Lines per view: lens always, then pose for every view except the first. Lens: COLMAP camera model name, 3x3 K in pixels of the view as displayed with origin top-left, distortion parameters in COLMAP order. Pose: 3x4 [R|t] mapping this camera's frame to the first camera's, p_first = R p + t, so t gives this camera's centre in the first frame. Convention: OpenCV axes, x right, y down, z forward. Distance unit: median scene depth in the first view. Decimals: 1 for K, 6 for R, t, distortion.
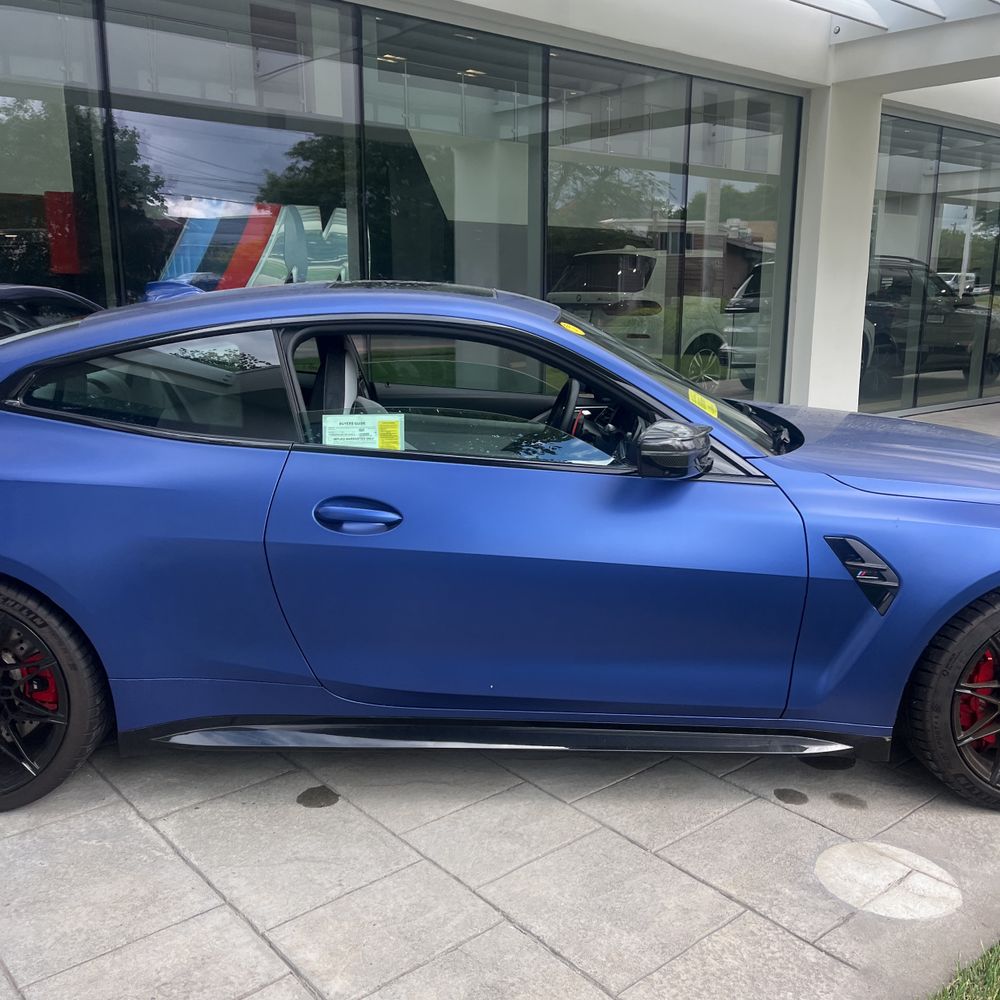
lens RADIAL K [[1009.5, 0, 500.0], [0, 1009.5, 500.0], [0, 0, 1]] dist [0.038496, -0.040795]
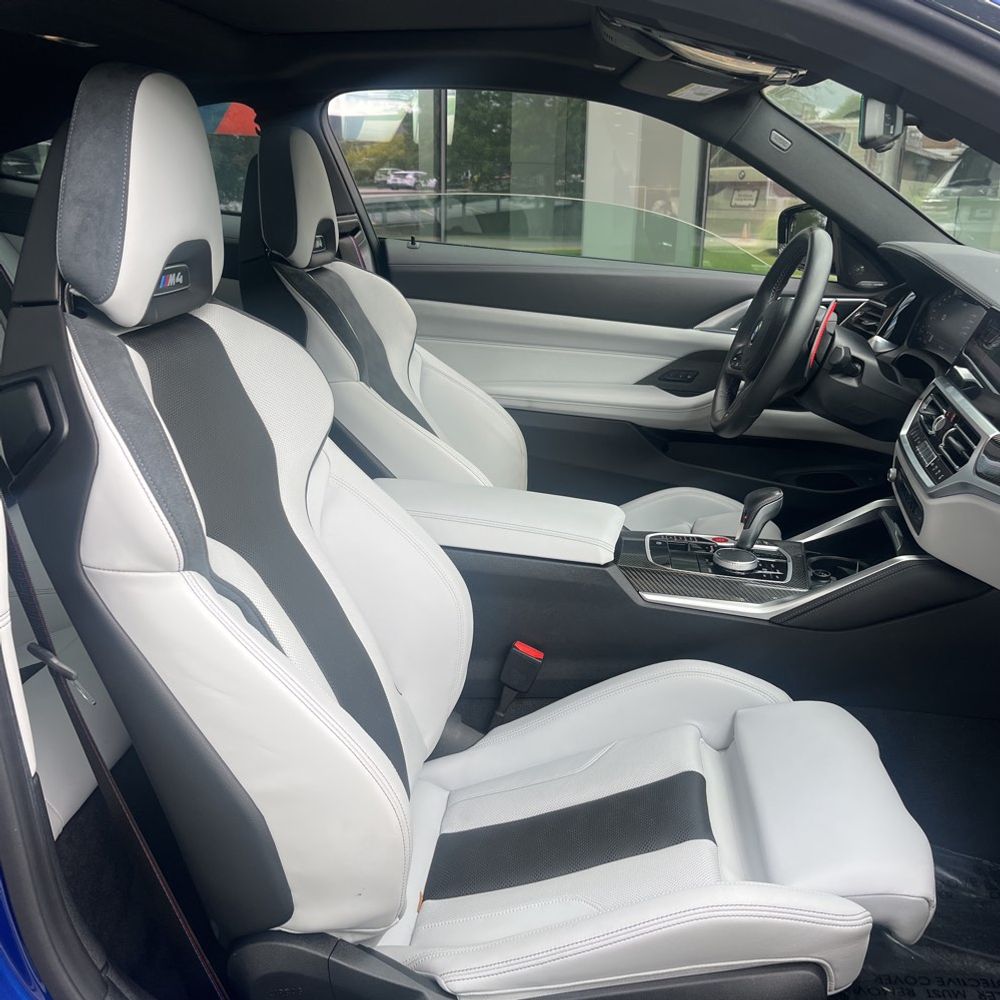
lens RADIAL K [[1009.5, 0, 500.0], [0, 1009.5, 500.0], [0, 0, 1]] dist [0.038496, -0.040795]
pose [[0.991712, 0.055518, -0.115865, -0.003572], [-0.045537, 0.995160, 0.087081, -0.050842], [0.120139, -0.081083, 0.989440, 0.768171]]
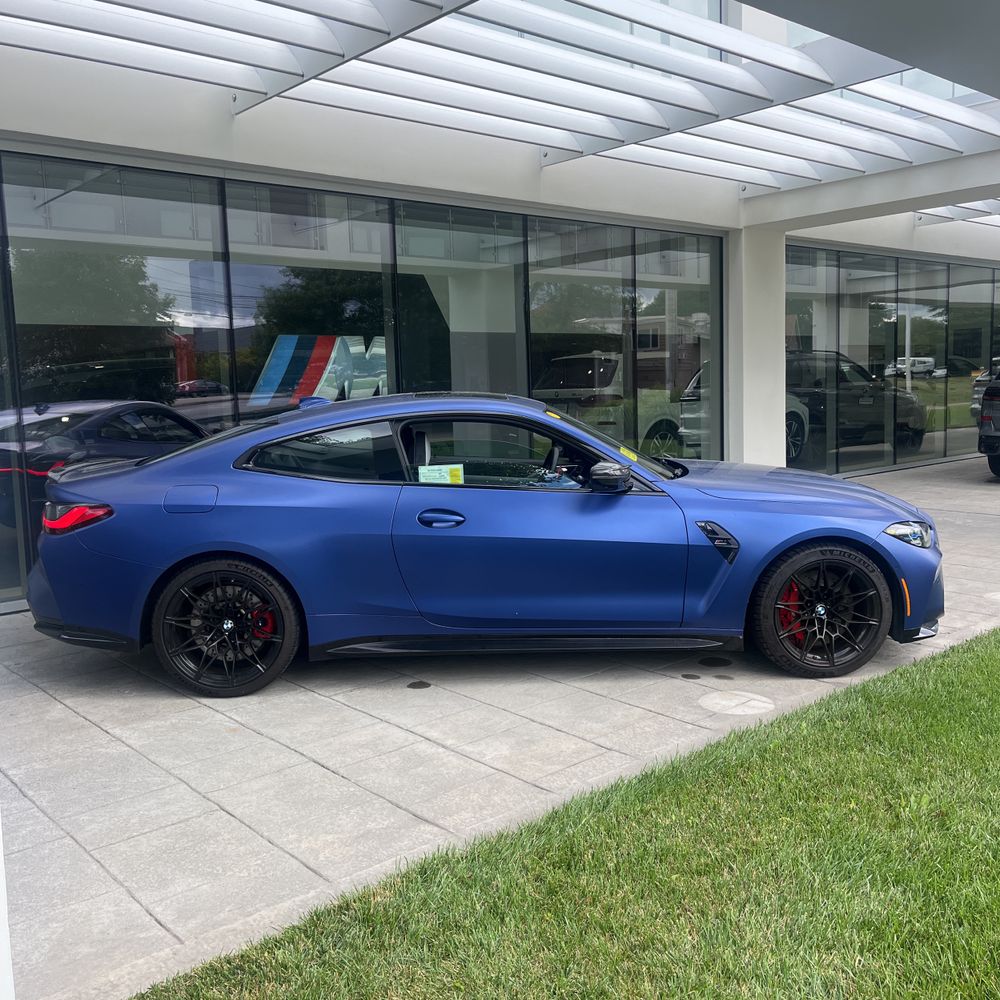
lens RADIAL K [[985.8, 0, 496.8], [0, 985.8, 482.8], [0, 0, 1]] dist [0.055176, -0.011495]
pose [[0.999287, -0.035931, 0.011624, -0.052249], [0.036973, 0.993534, -0.107350, 0.132233], [-0.007692, 0.107703, 0.994153, -0.714121]]
